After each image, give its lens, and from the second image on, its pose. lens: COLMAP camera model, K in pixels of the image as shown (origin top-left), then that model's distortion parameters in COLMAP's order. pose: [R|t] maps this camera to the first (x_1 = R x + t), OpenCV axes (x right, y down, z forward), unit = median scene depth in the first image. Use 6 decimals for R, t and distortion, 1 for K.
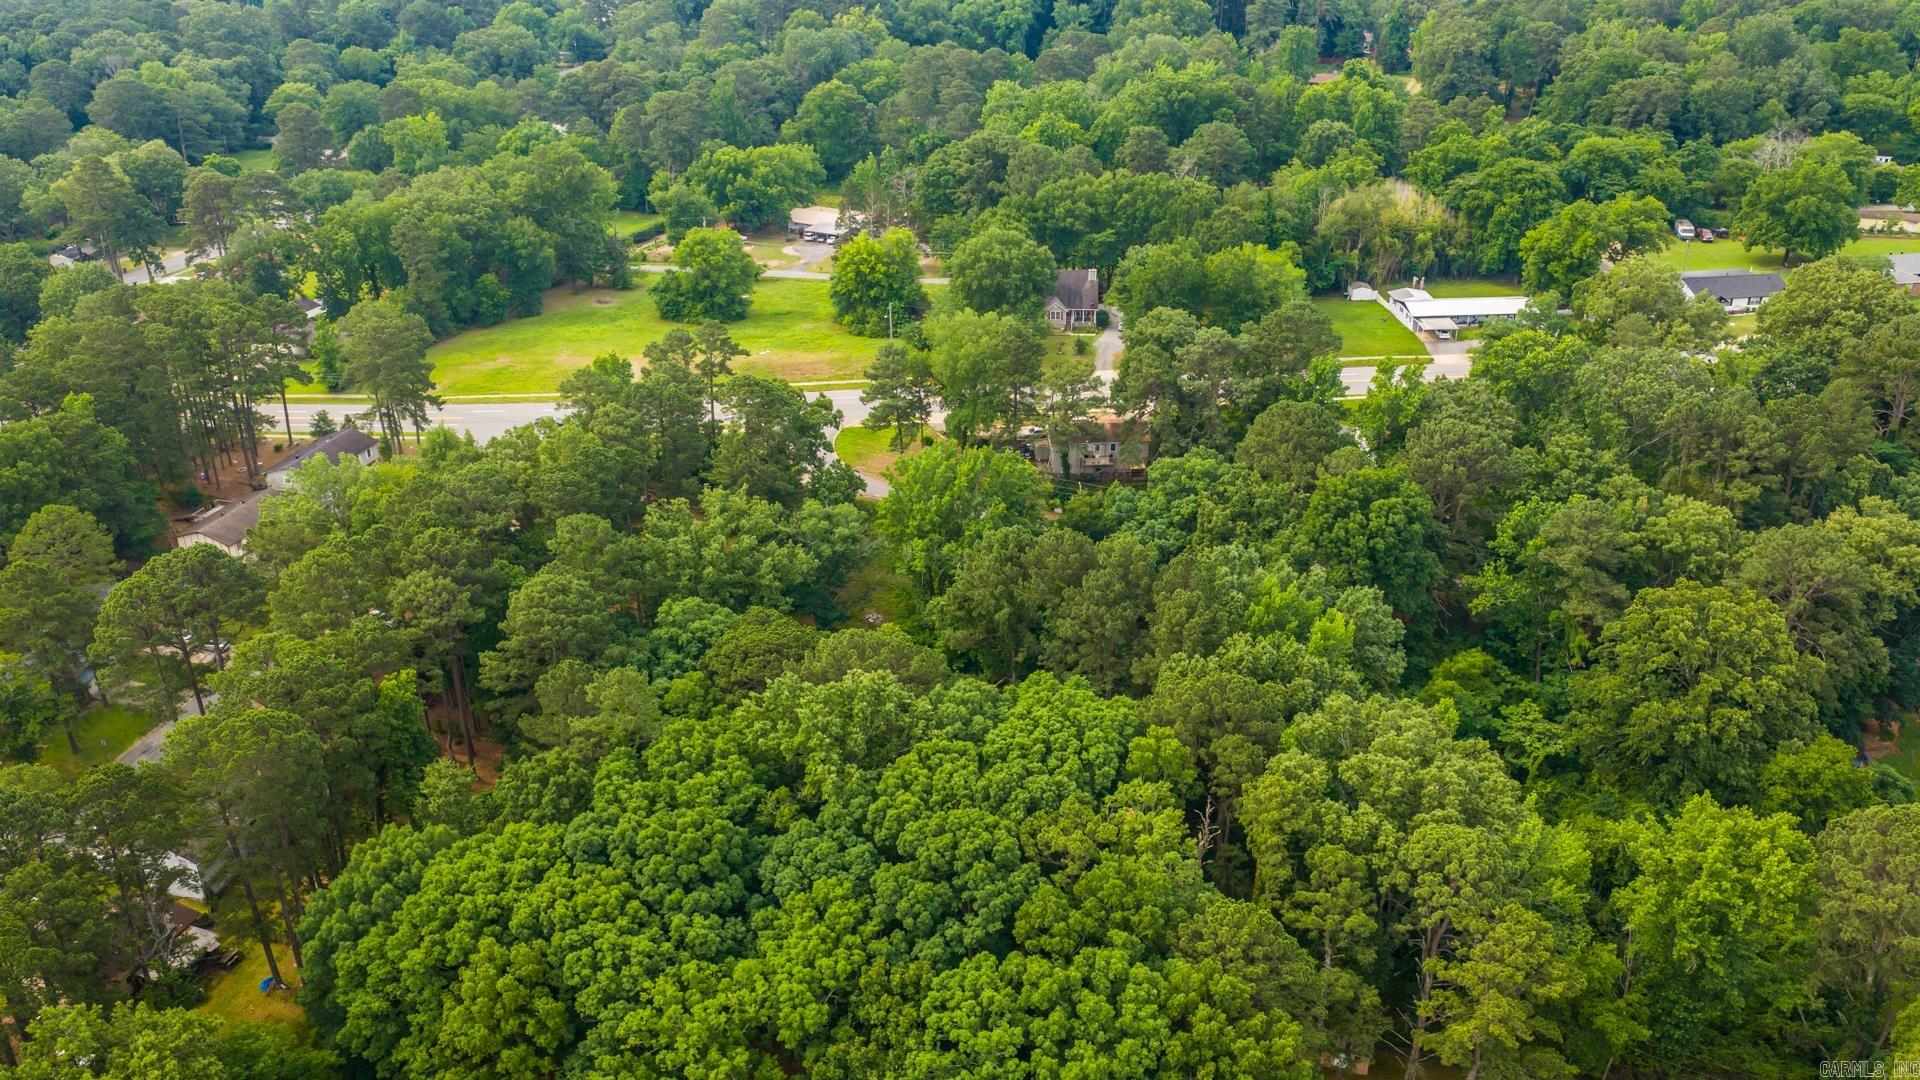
lens RADIAL K [[1657.5, 0, 991.2], [0, 1657.5, 544.4], [0, 0, 1]] dist [0.028608, -0.064817]
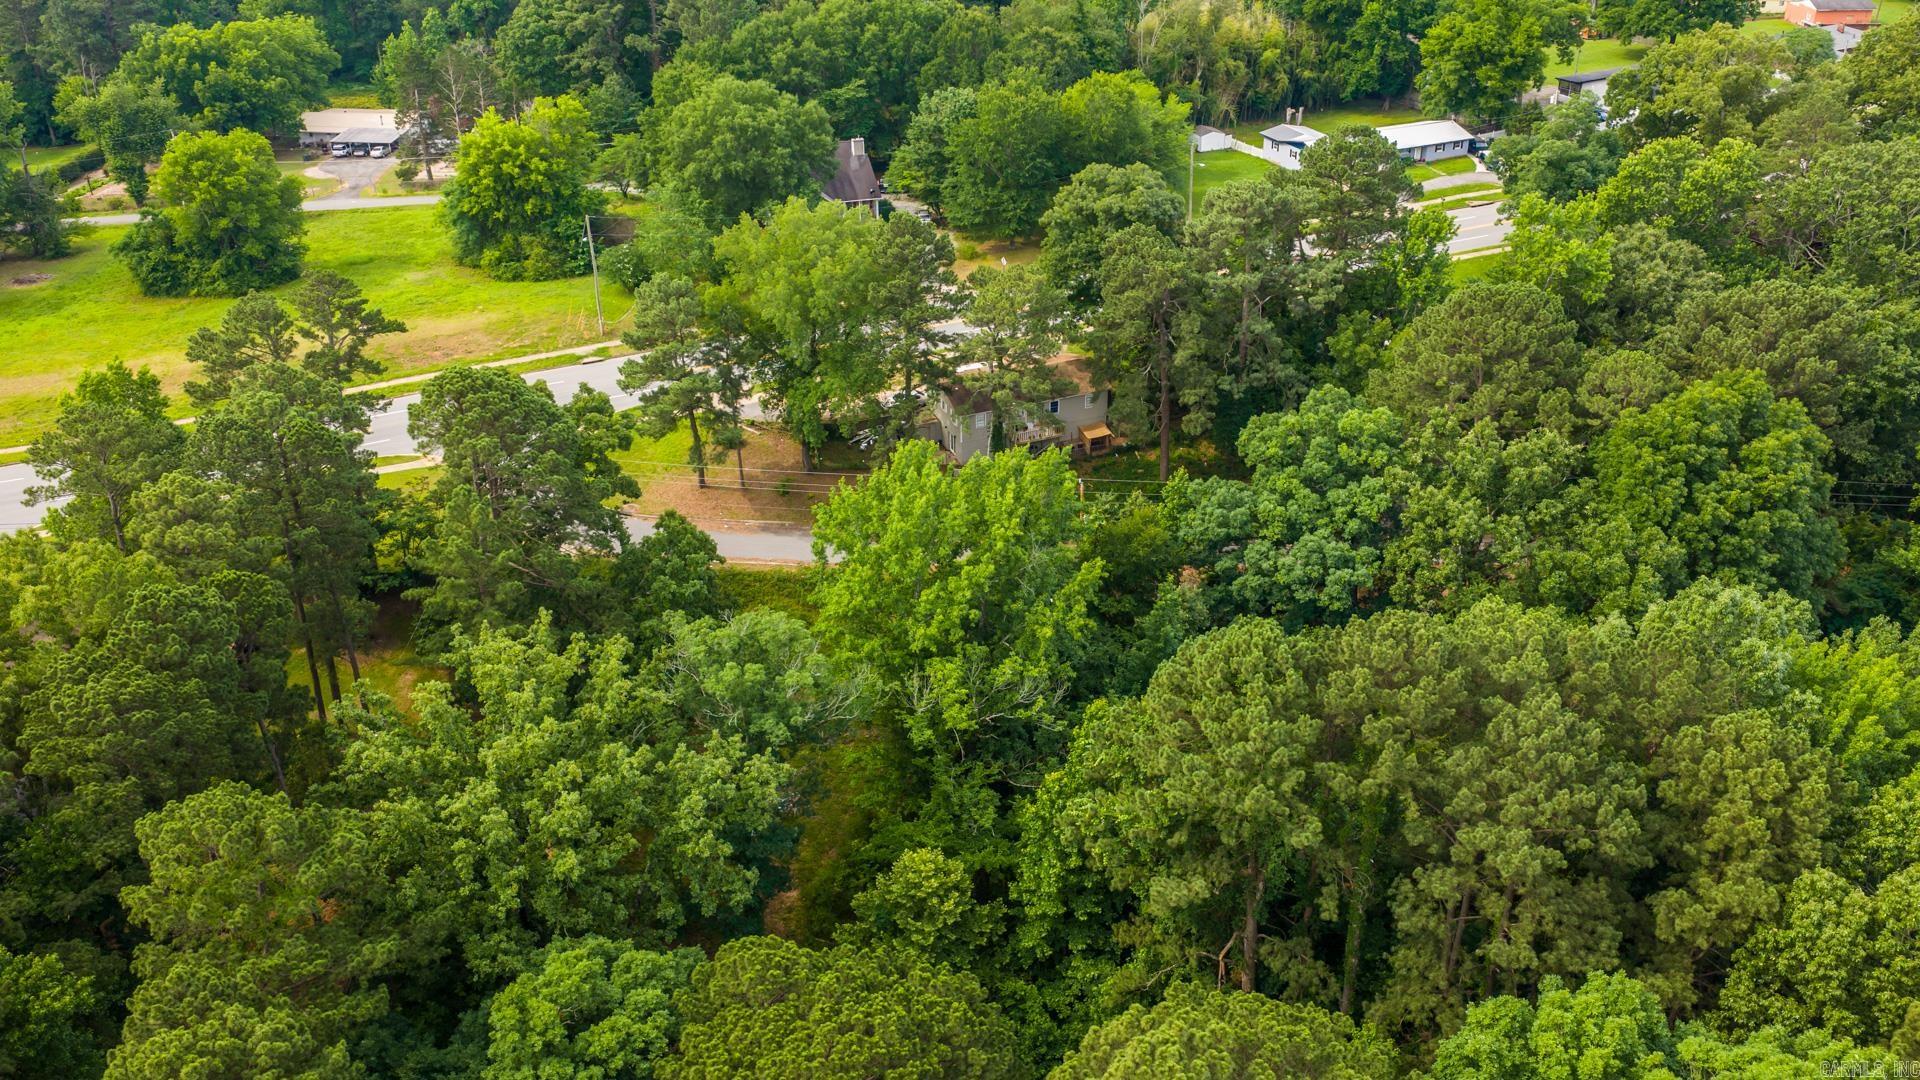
lens RADIAL K [[1657.5, 0, 991.2], [0, 1657.5, 544.4], [0, 0, 1]] dist [0.028608, -0.064817]
pose [[0.940321, -0.166297, 0.296888, -0.108447], [0.153202, 0.985920, 0.067015, -0.043059], [-0.303852, -0.017532, 0.952558, 0.351491]]
